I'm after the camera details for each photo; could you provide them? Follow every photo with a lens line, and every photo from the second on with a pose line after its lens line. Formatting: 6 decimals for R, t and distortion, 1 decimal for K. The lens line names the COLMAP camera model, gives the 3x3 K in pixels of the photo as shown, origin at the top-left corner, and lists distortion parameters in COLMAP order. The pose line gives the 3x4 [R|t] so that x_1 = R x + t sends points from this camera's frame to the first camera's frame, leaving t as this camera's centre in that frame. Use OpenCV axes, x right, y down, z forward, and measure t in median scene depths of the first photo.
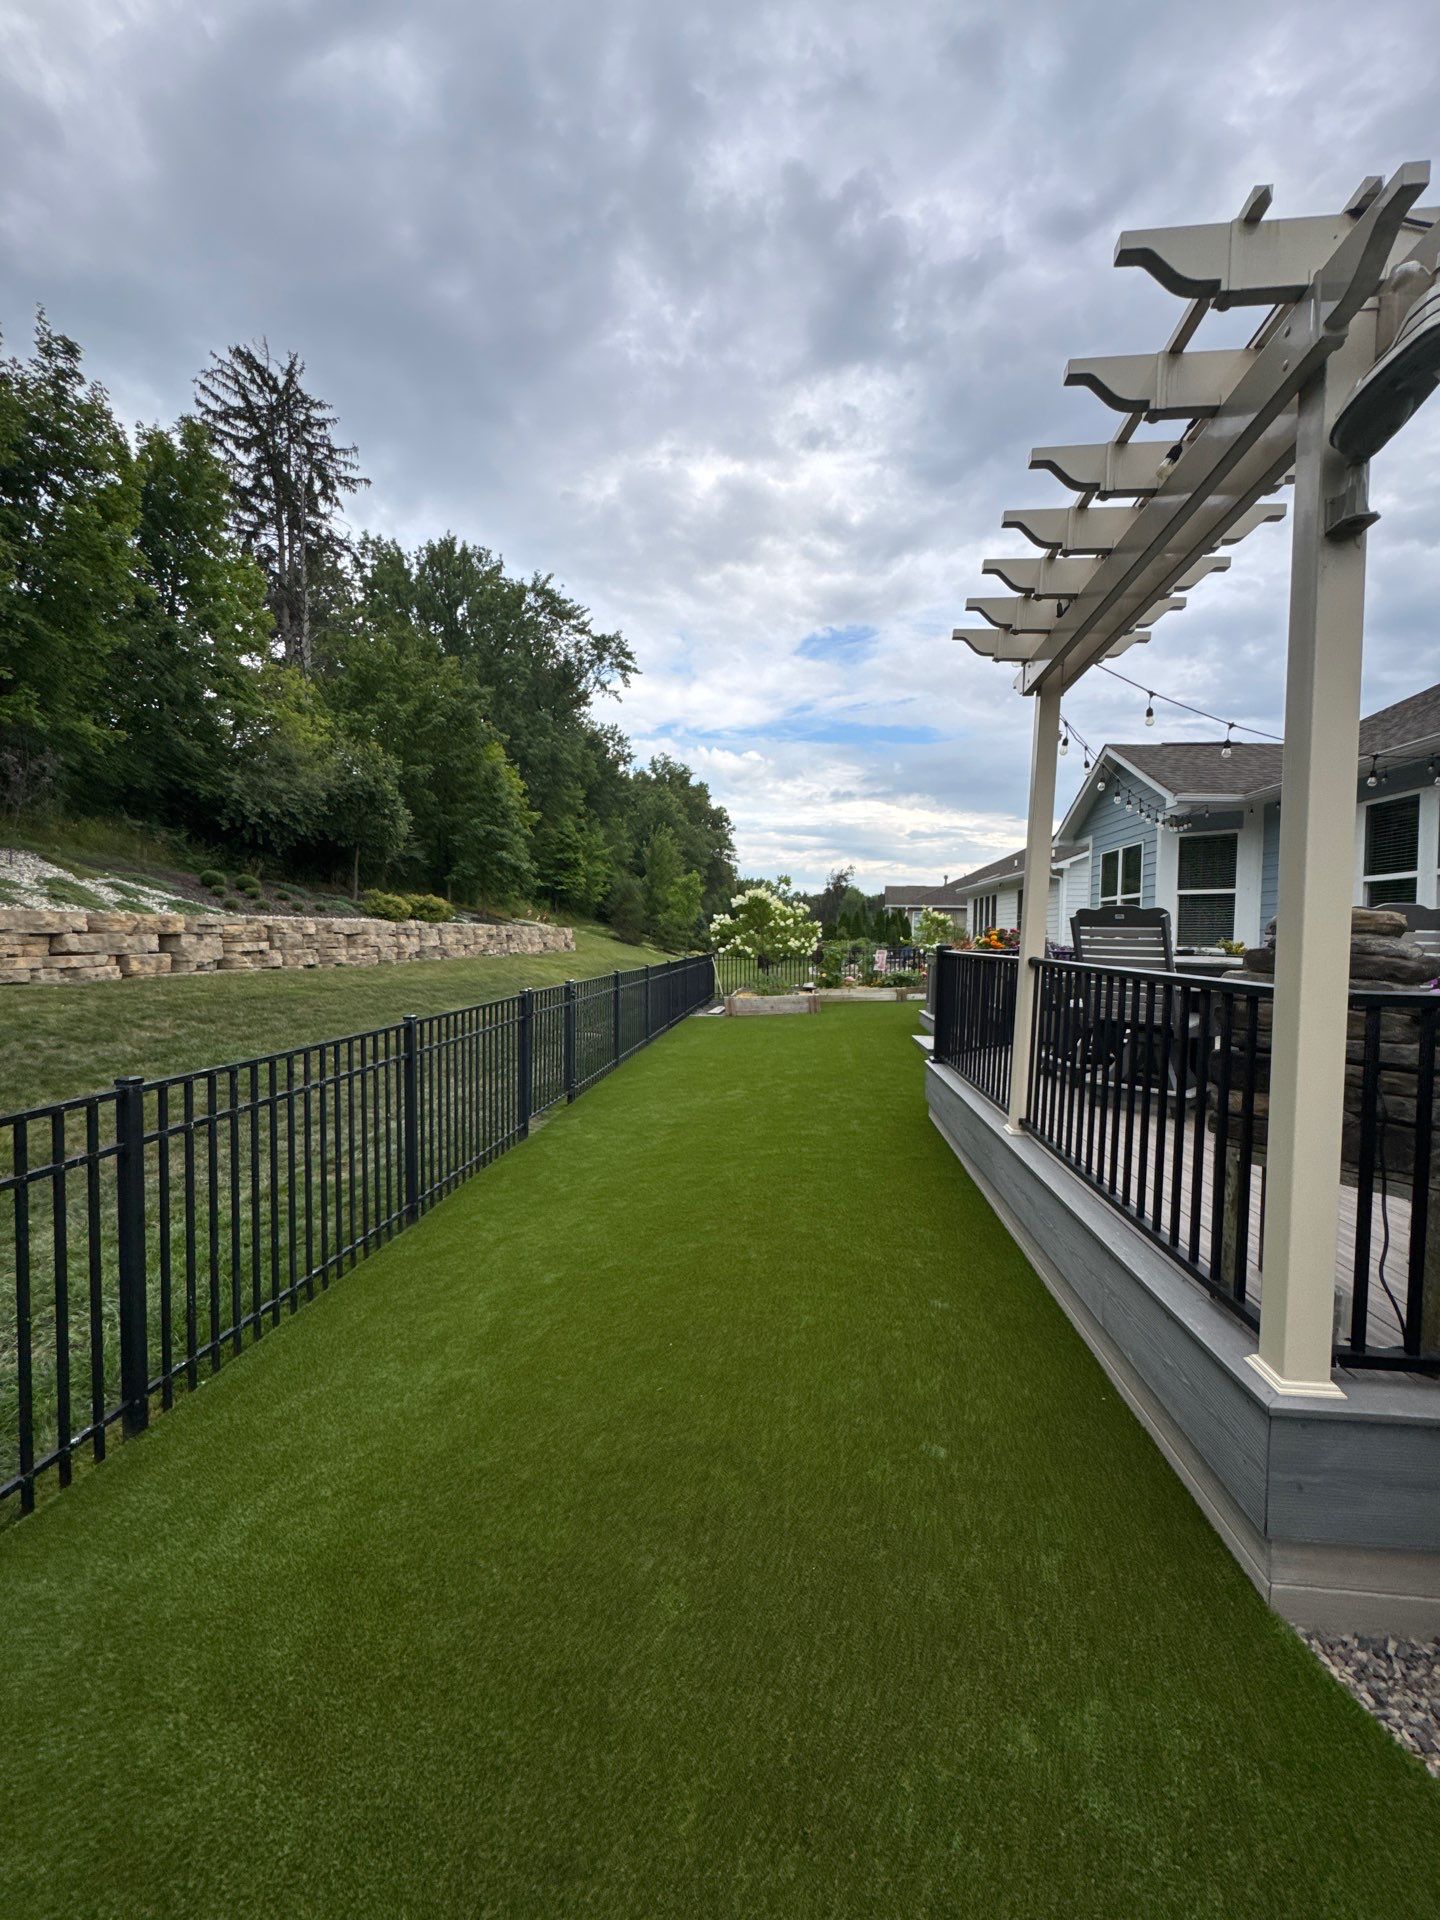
lens RADIAL K [[765.2, 0, 722.5], [0, 765.2, 958.4], [0, 0, 1]] dist [-0.003577, 0.000619]
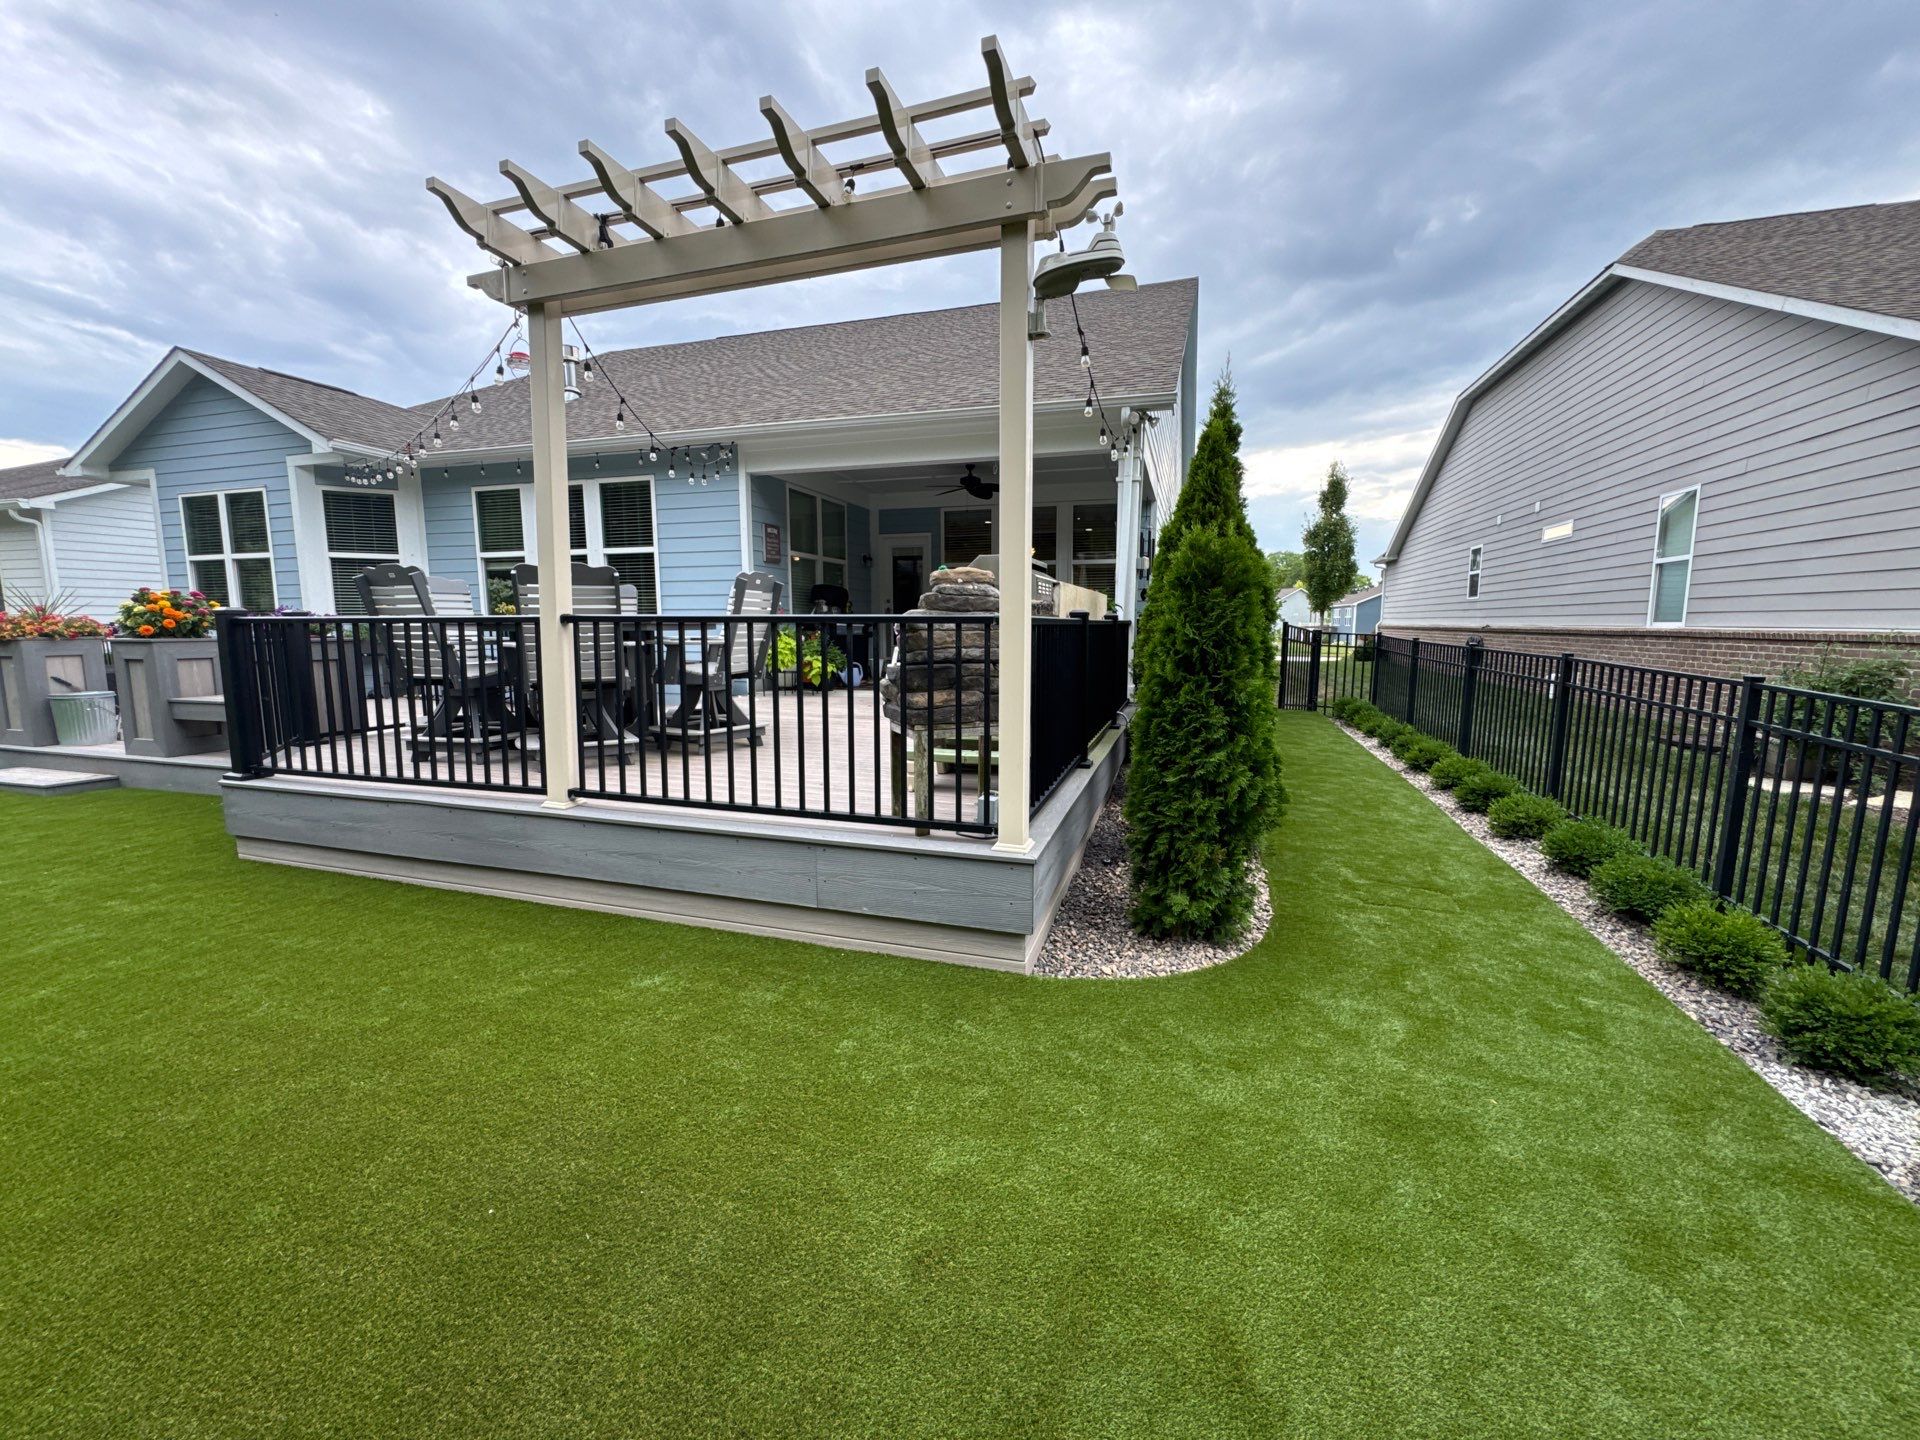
lens RADIAL K [[765.2, 0, 957.8], [0, 765.2, 718.7], [0, 0, 1]] dist [-0.003577, 0.000619]
pose [[0.202015, -0.143142, 0.968866, -0.055224], [0.035855, 0.989679, 0.138741, 0.001766], [-0.978726, 0.006711, 0.205062, 0.047884]]
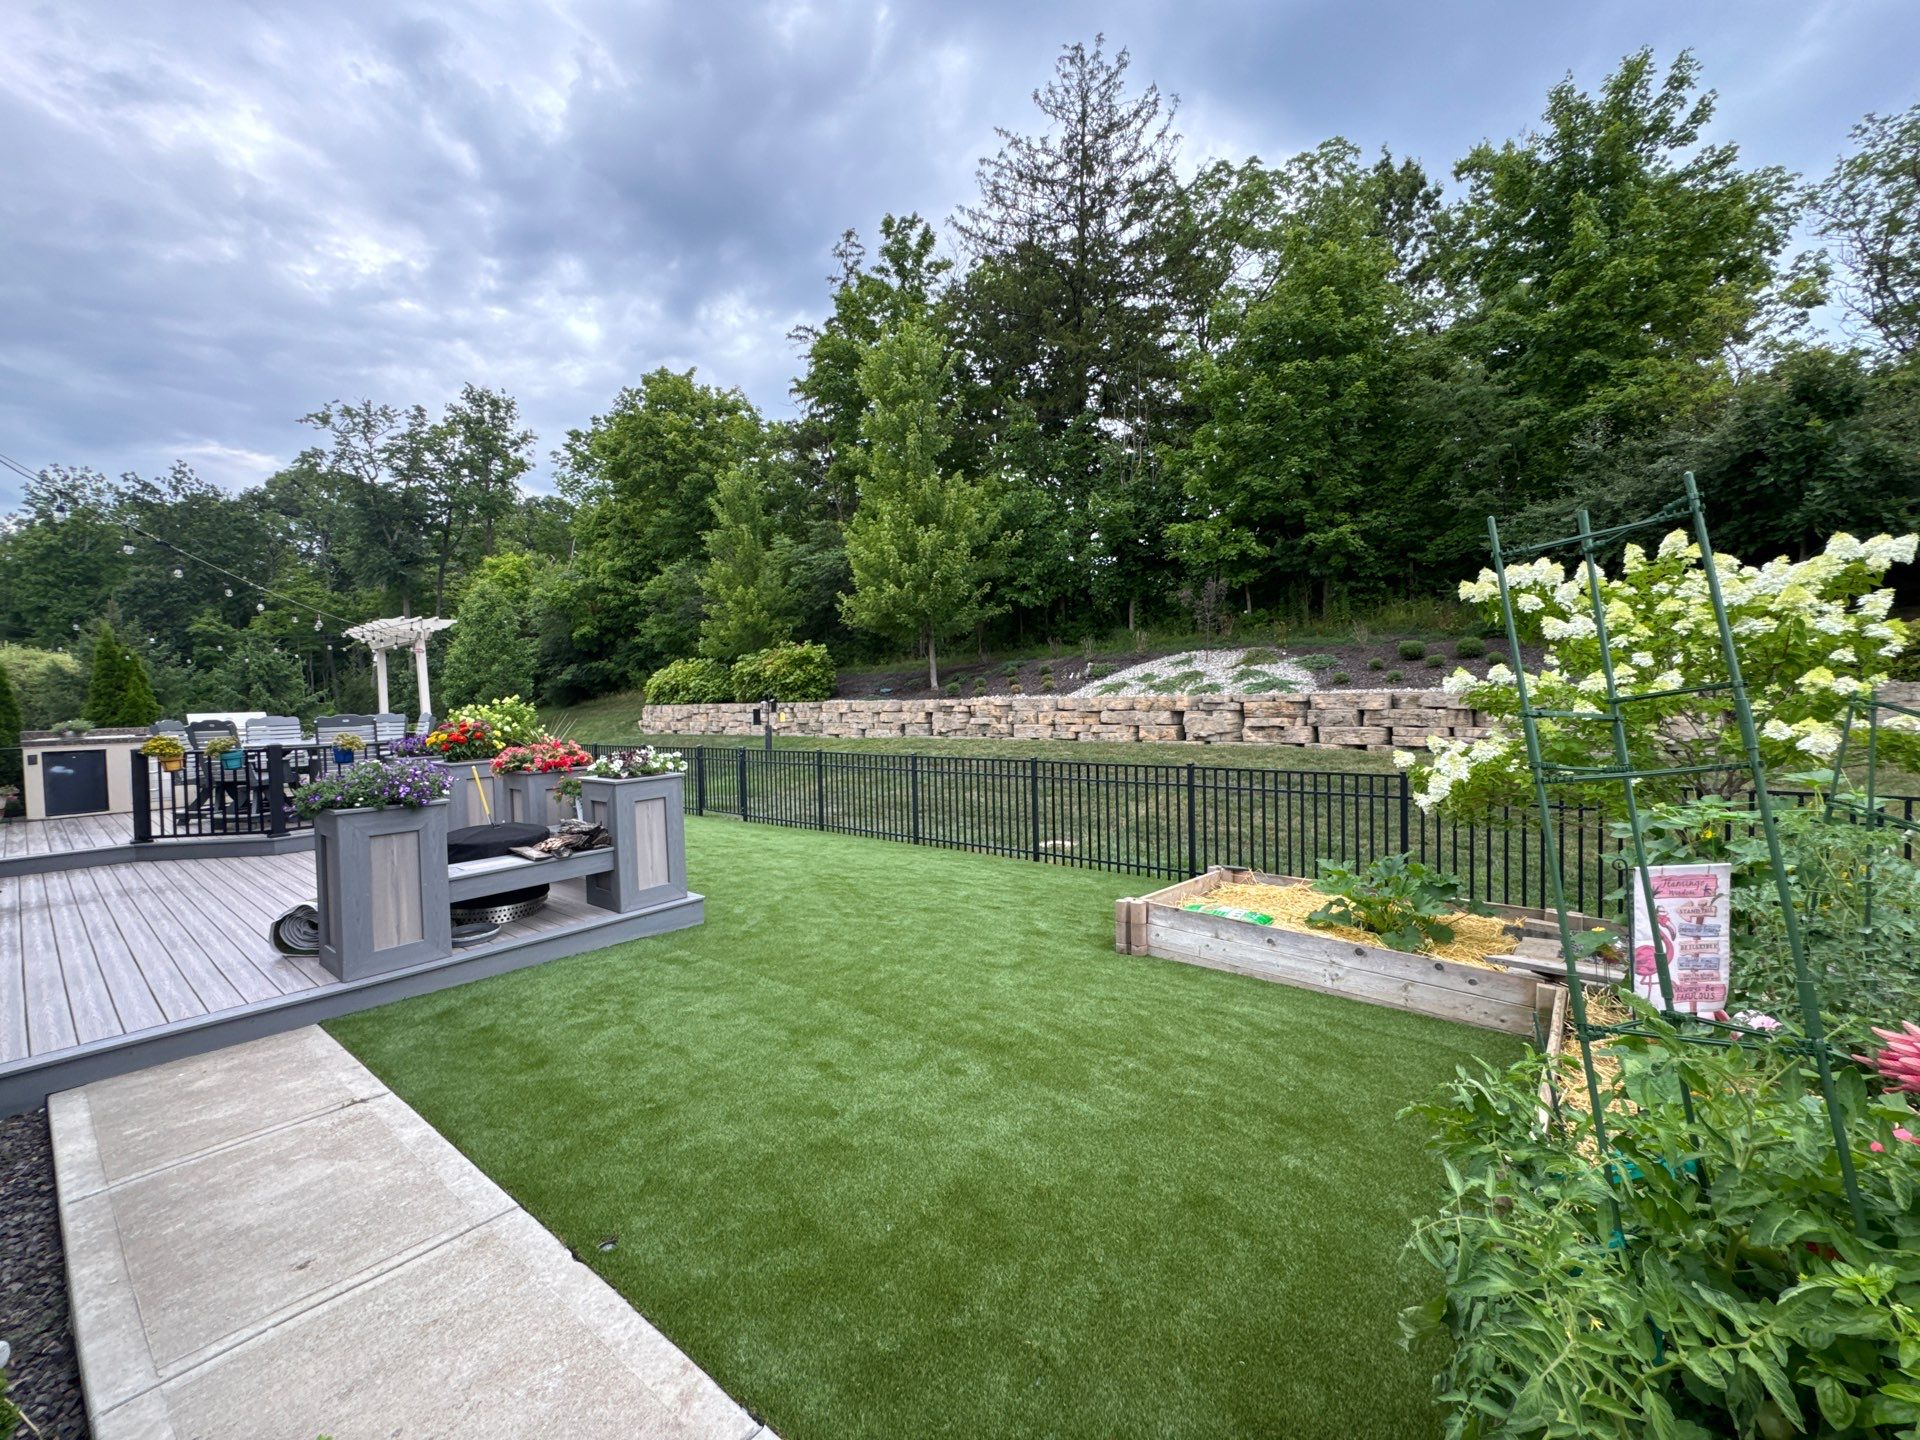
lens RADIAL K [[765.2, 0, 958.7], [0, 765.2, 719.3], [0, 0, 1]] dist [-0.003577, 0.000619]
pose [[-0.546186, 0.021706, -0.837382, 0.239740], [-0.013216, 0.999316, 0.034524, -0.024509], [0.837559, 0.029923, -0.545526, 0.595242]]
